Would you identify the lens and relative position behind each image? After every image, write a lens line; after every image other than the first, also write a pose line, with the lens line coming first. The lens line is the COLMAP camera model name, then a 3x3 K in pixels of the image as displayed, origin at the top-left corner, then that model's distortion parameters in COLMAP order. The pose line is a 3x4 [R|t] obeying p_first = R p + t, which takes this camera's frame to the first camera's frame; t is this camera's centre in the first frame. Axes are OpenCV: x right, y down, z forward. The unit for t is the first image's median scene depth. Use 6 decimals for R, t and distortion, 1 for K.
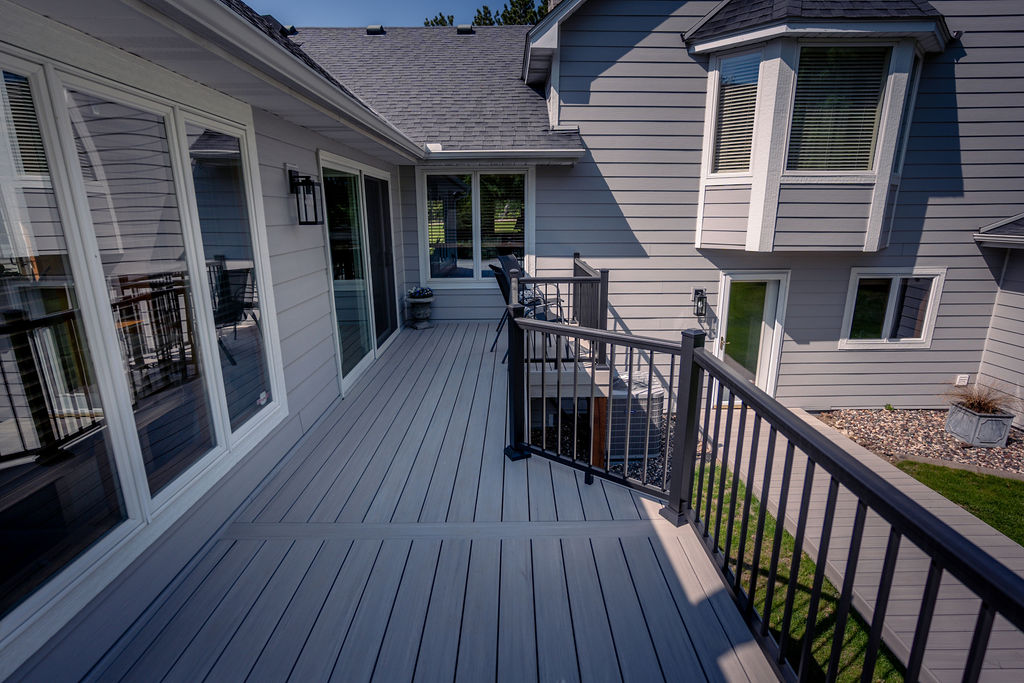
lens RADIAL K [[489.1, 0, 514.3], [0, 489.1, 341.3], [0, 0, 1]] dist [0.002970, 0.000188]
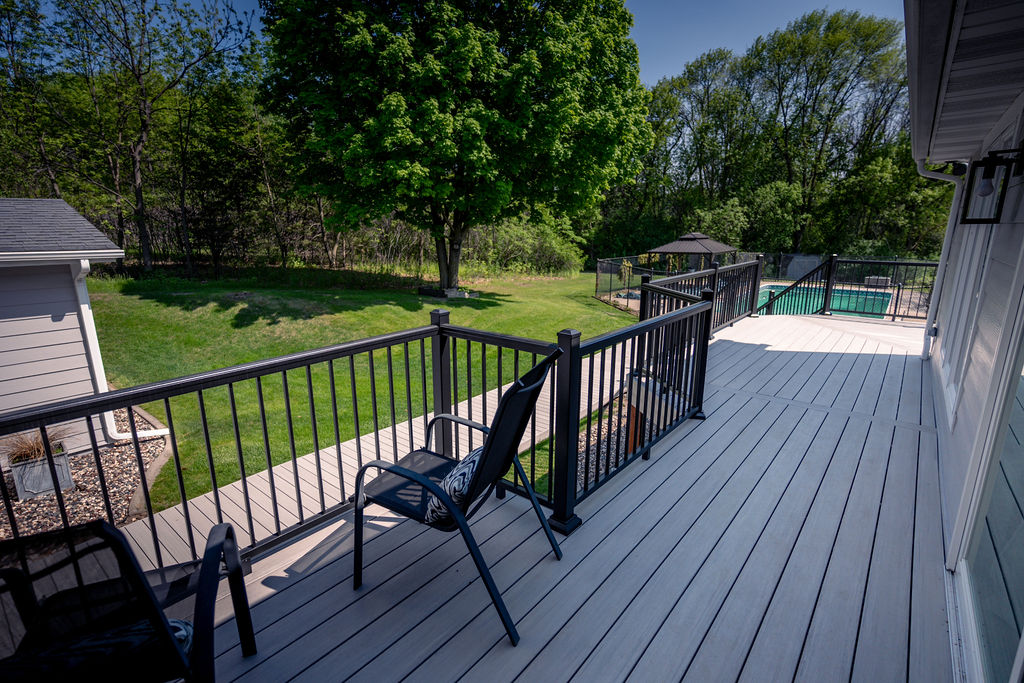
lens RADIAL K [[489.1, 0, 512.8], [0, 489.1, 345.9], [0, 0, 1]] dist [0.002970, 0.000188]
pose [[-0.763665, -0.143011, 0.629575, -0.293332], [0.164592, 0.899810, 0.404044, -0.379008], [-0.624280, 0.412177, -0.663614, 1.527591]]
